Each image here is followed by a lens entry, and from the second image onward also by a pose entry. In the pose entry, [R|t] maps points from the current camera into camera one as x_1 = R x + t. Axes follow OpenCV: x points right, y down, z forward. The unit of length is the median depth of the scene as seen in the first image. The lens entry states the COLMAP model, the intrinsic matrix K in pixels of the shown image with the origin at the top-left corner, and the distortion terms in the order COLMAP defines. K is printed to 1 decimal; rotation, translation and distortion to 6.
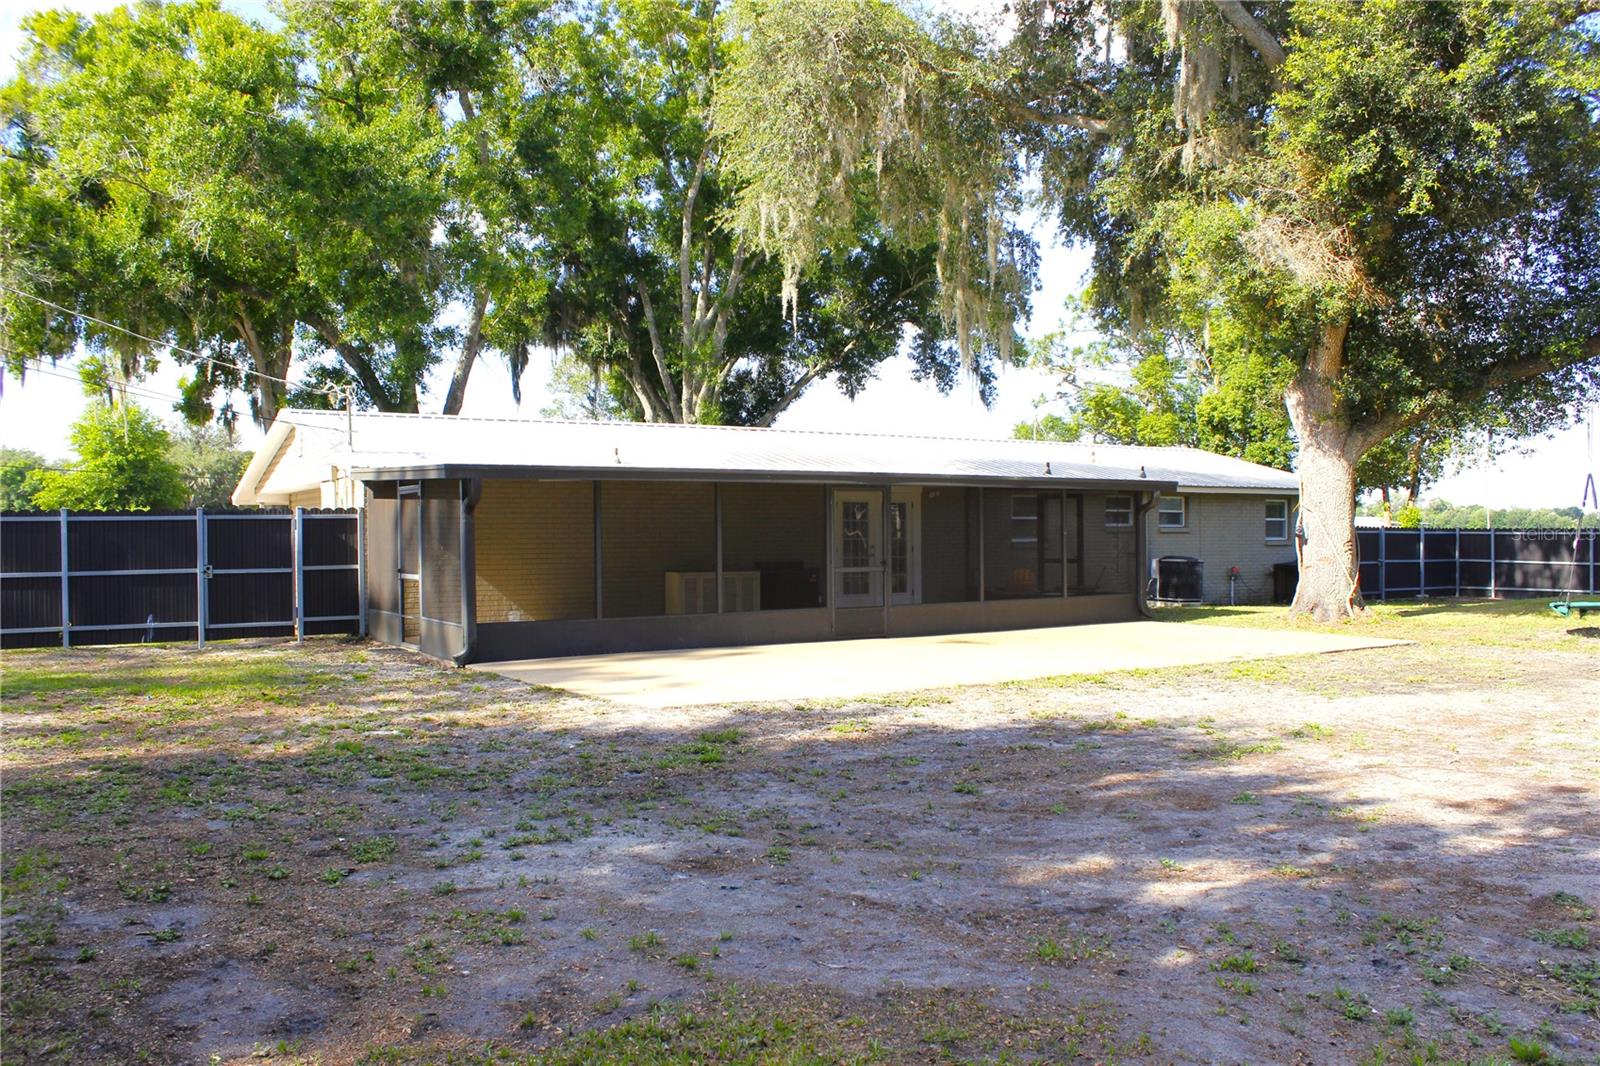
lens RADIAL K [[1329.1, 0, 796.0], [0, 1329.1, 554.3], [0, 0, 1]] dist [-0.161734, 0.144027]
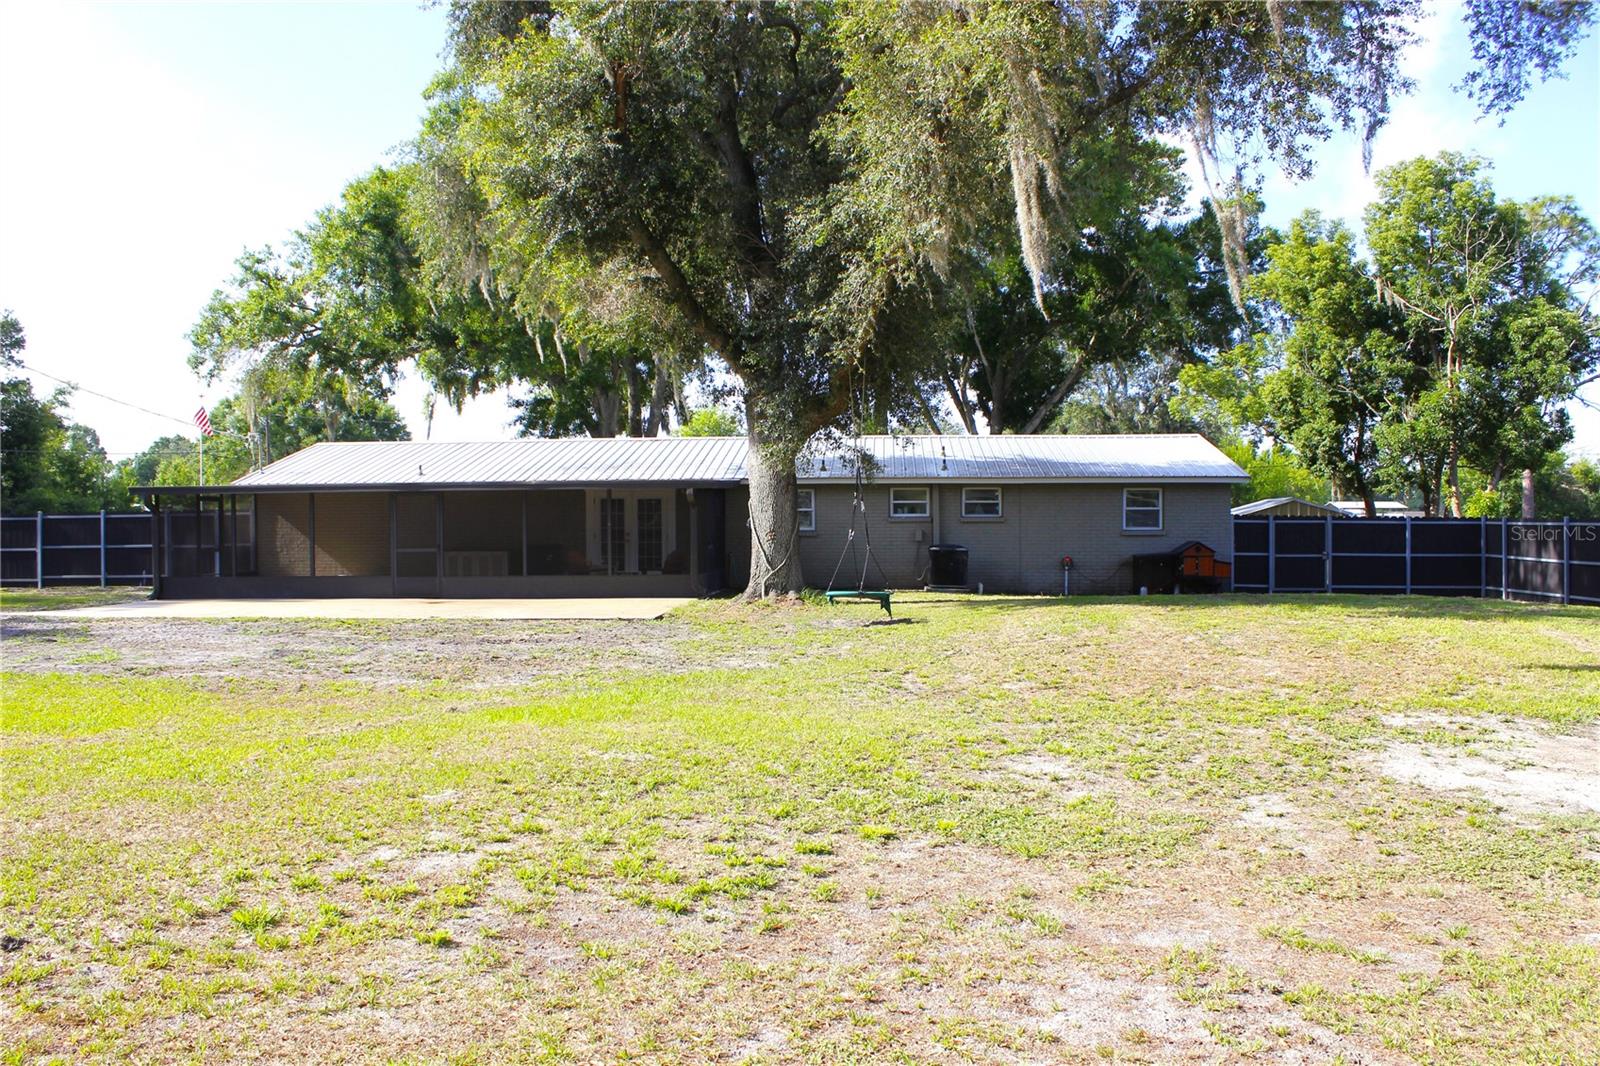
lens RADIAL K [[1329.1, 0, 796.0], [0, 1329.1, 554.3], [0, 0, 1]] dist [-0.161734, 0.144027]
pose [[0.817067, 0.016426, -0.576309, 0.795908], [-0.009249, 0.999839, 0.015386, -0.006039], [0.576469, -0.007241, 0.817087, 0.057715]]
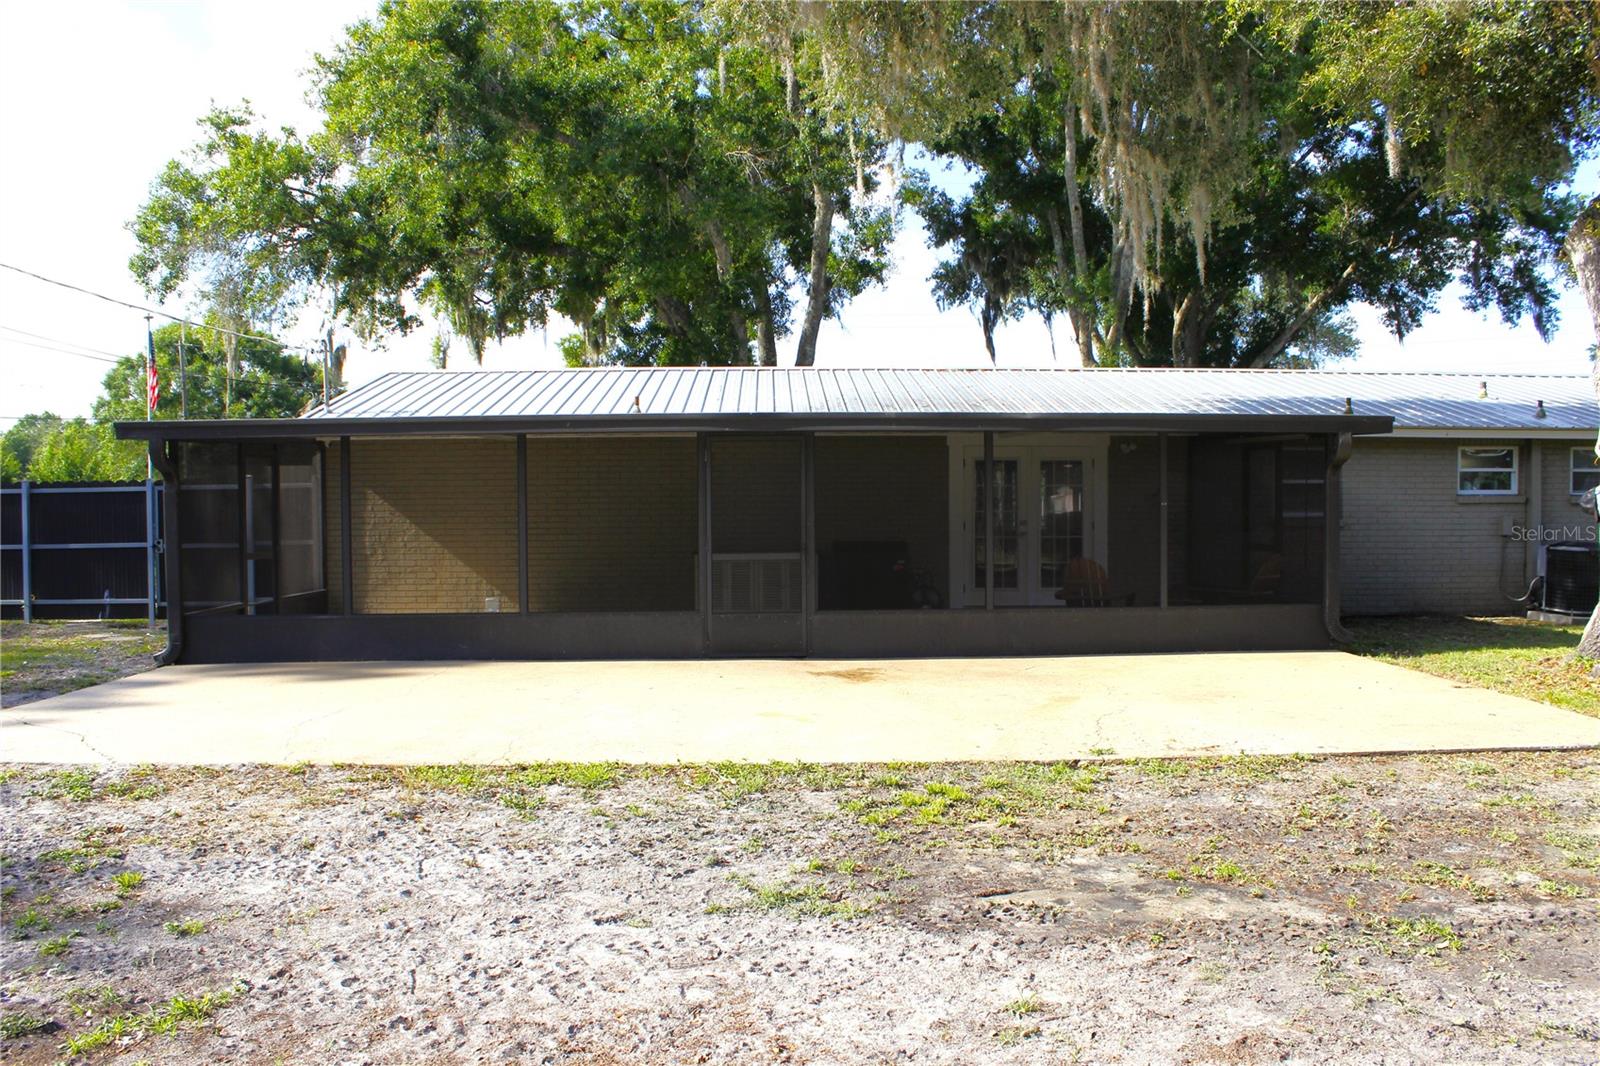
lens RADIAL K [[1364.3, 0, 794.8], [0, 1364.3, 551.3], [0, 0, 1]] dist [-0.220434, 0.274233]
pose [[0.861552, 0.016791, -0.507391, 0.283597], [-0.007945, 0.999776, 0.019594, -0.003209], [0.507607, -0.012850, 0.861493, 0.274731]]
